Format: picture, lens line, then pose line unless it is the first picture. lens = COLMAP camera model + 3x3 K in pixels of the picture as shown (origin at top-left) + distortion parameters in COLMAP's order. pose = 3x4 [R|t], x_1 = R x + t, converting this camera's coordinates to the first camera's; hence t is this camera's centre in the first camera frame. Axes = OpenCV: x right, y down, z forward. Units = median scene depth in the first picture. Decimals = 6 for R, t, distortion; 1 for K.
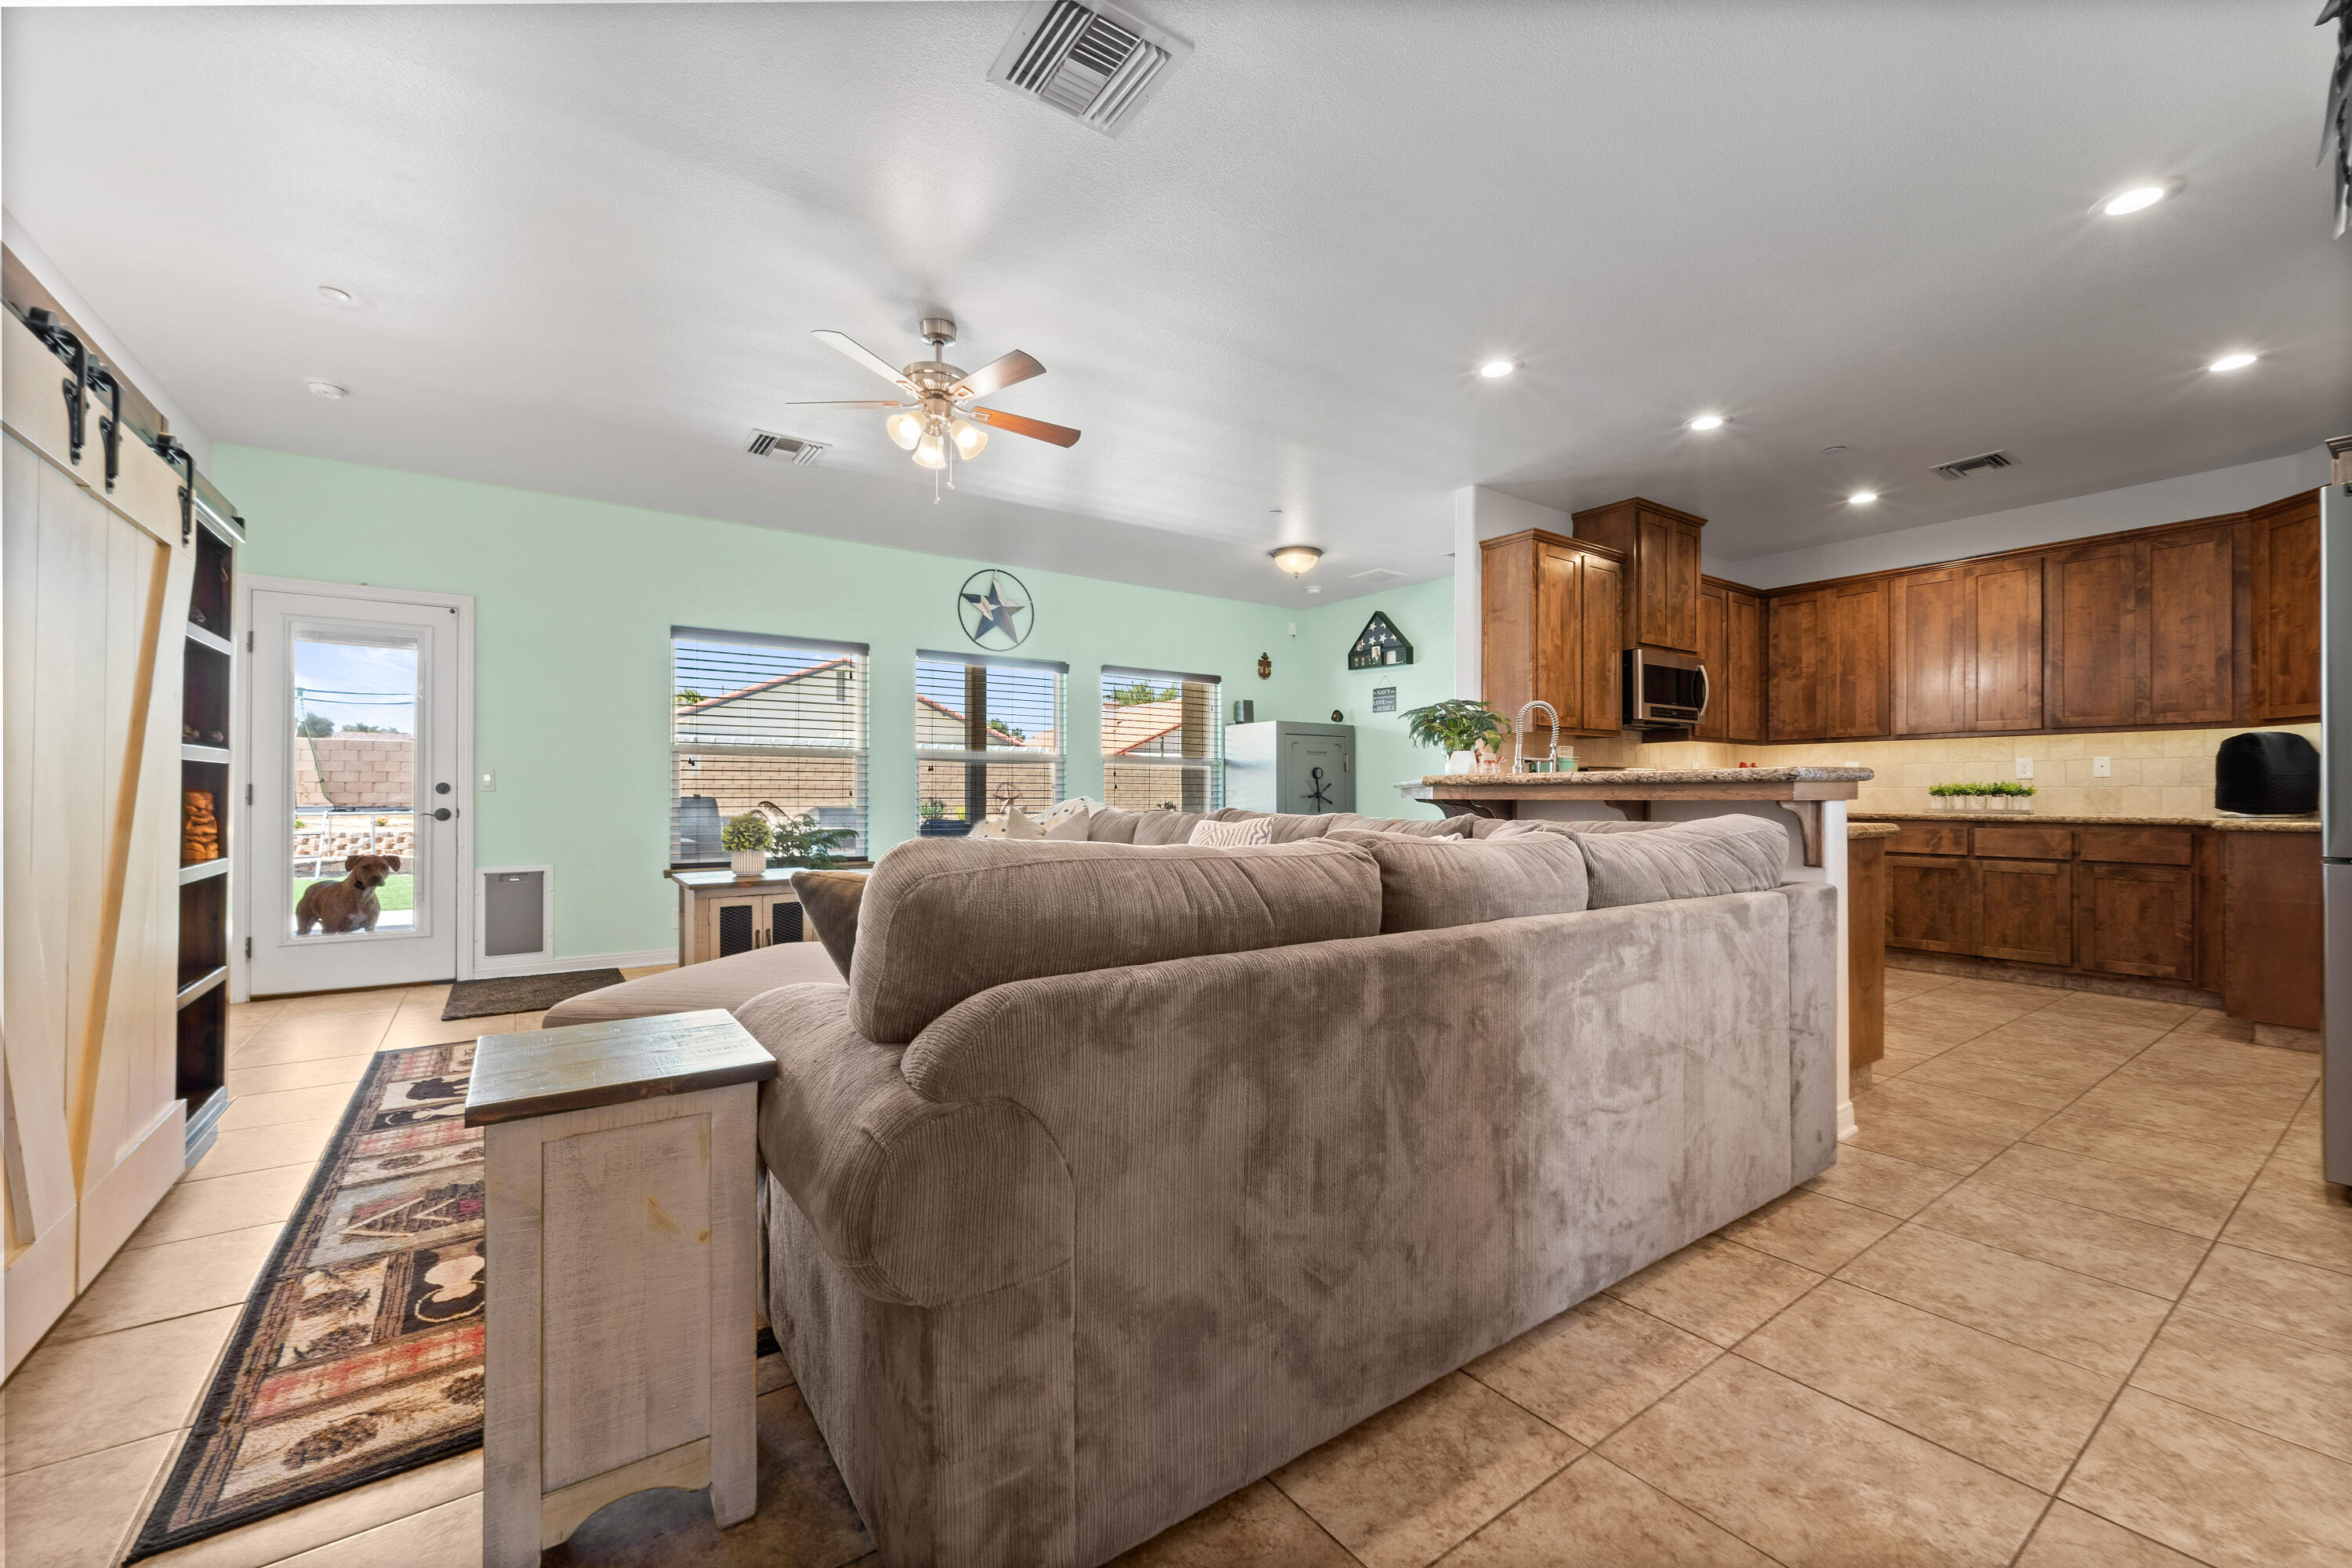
lens RADIAL K [[945.9, 0, 1176.0], [0, 945.9, 784.0], [0, 0, 1]] dist [0.001593, -0.000501]
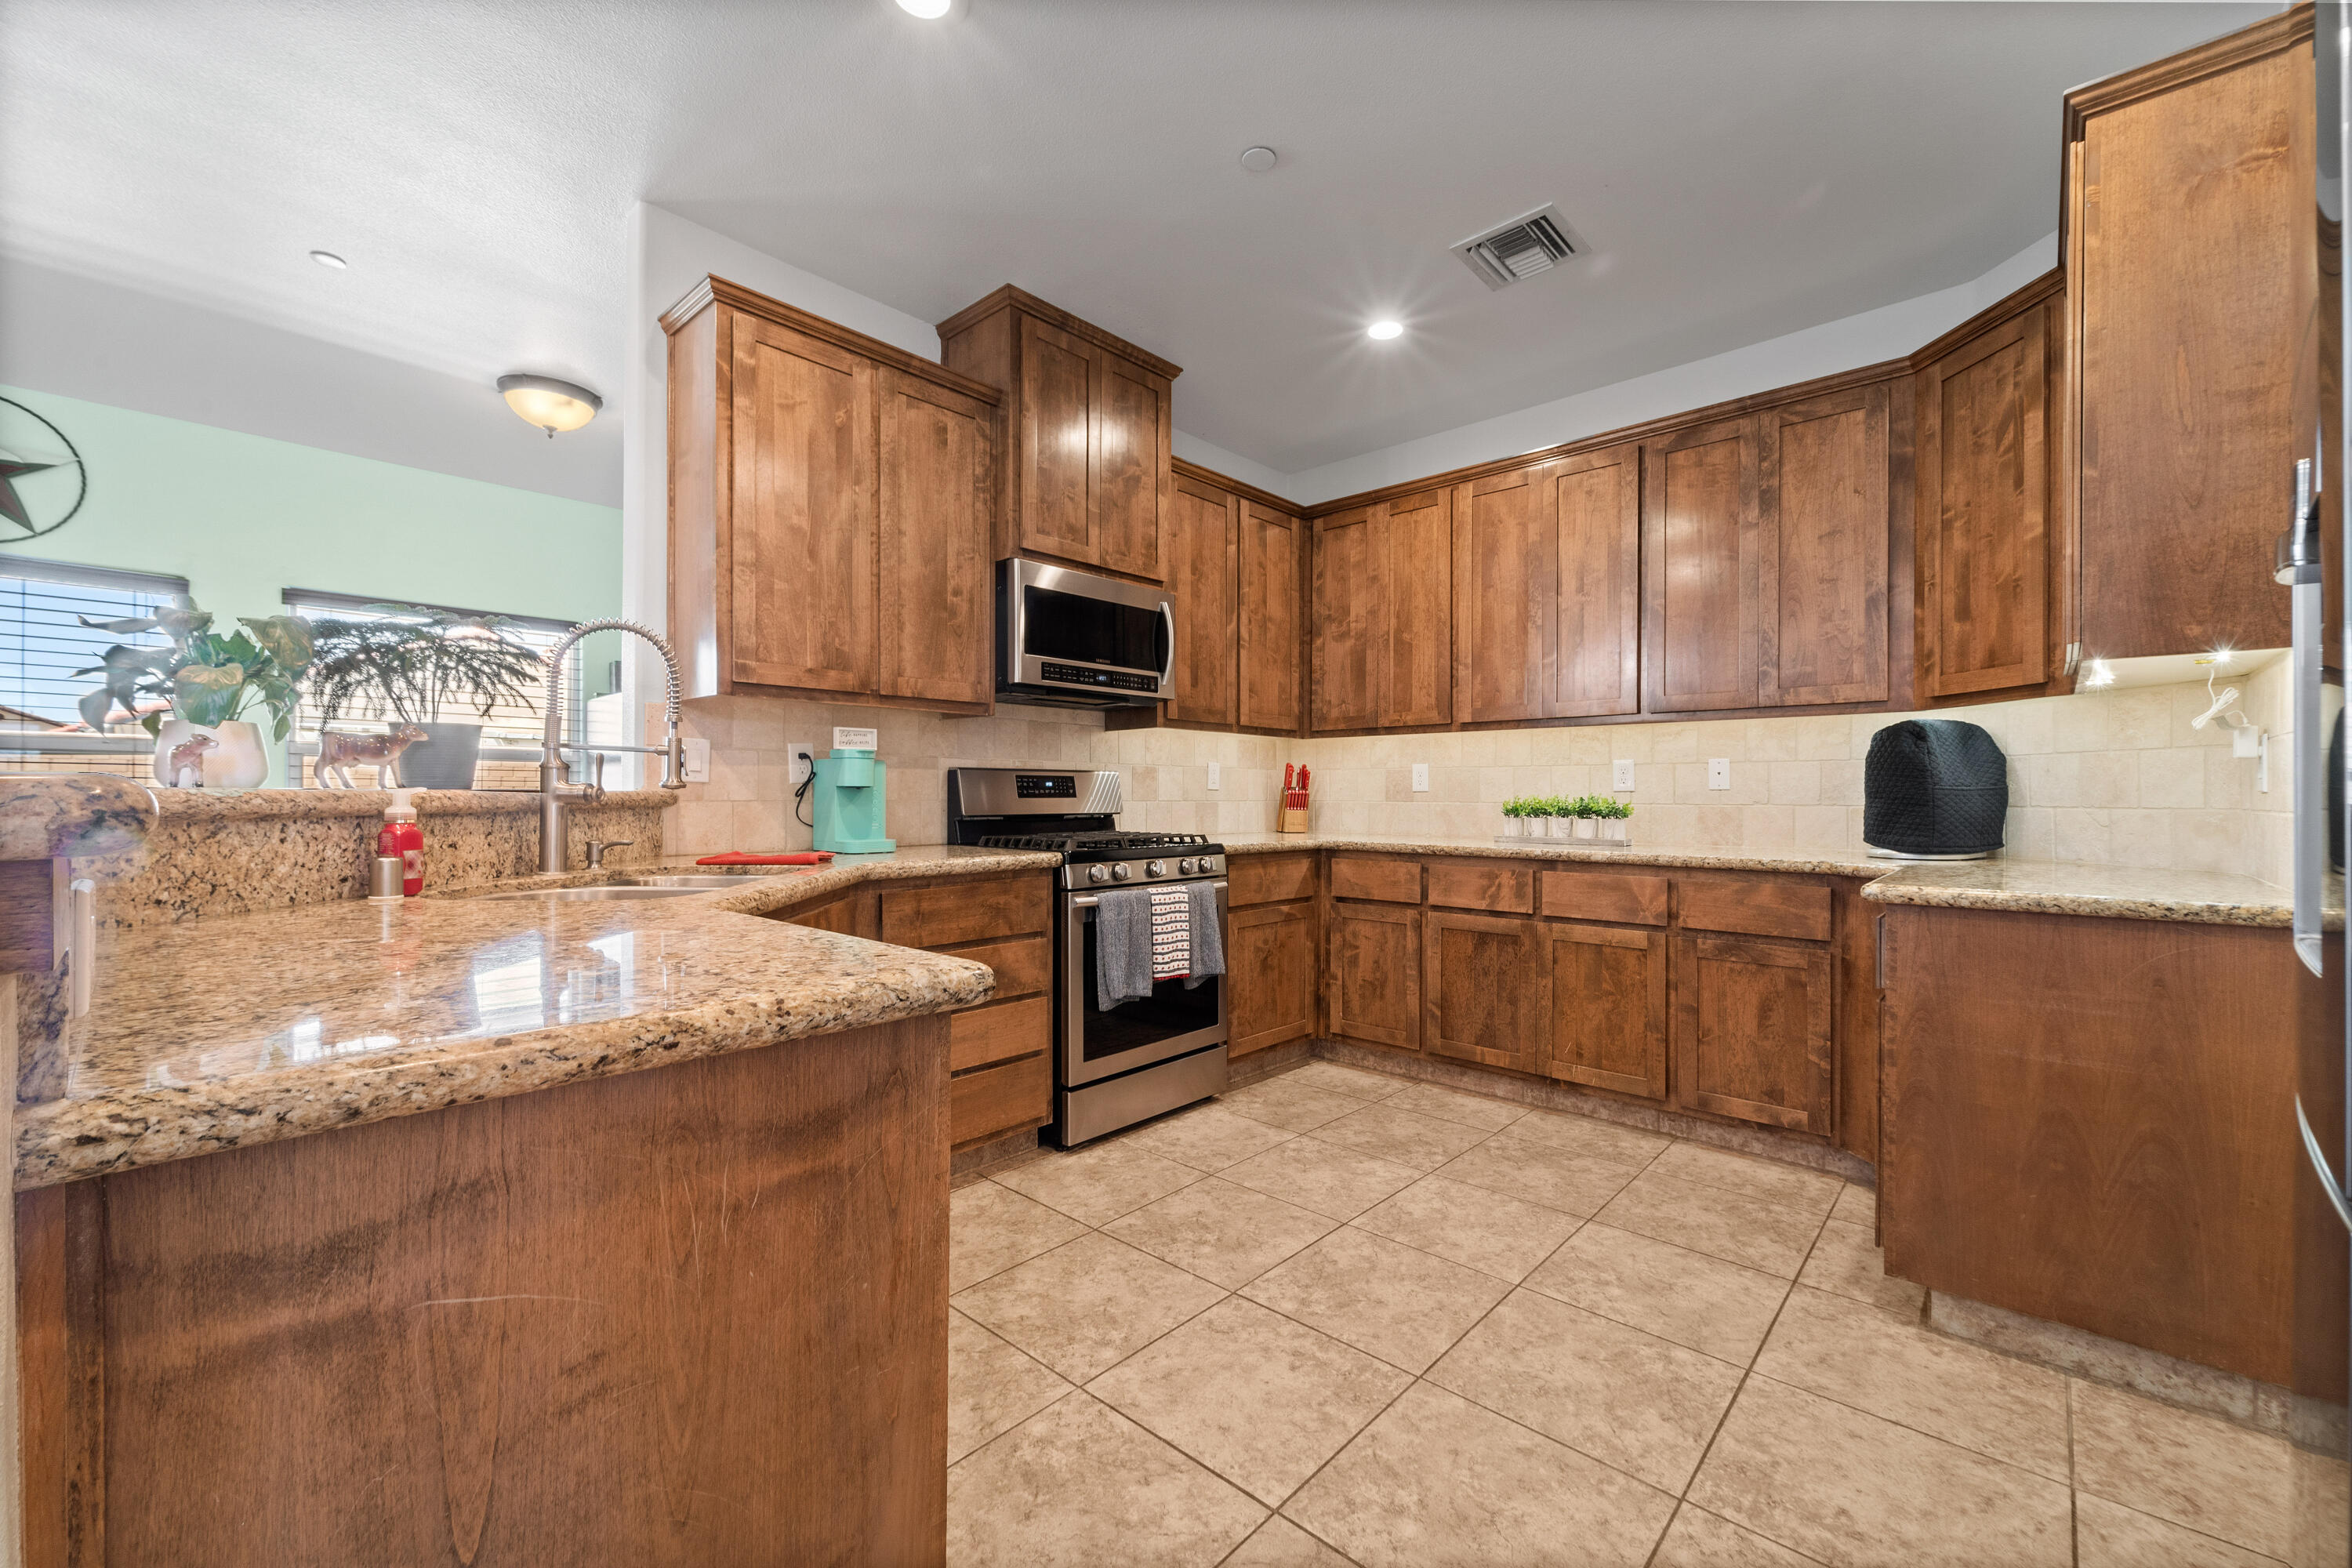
lens RADIAL K [[945.9, 0, 1176.0], [0, 945.9, 784.0], [0, 0, 1]] dist [0.001593, -0.000501]
pose [[0.978682, 0.005898, 0.205296, 0.502361], [-0.005627, 0.999982, -0.001903, -0.008263], [-0.205304, 0.000707, 0.978698, 0.461461]]
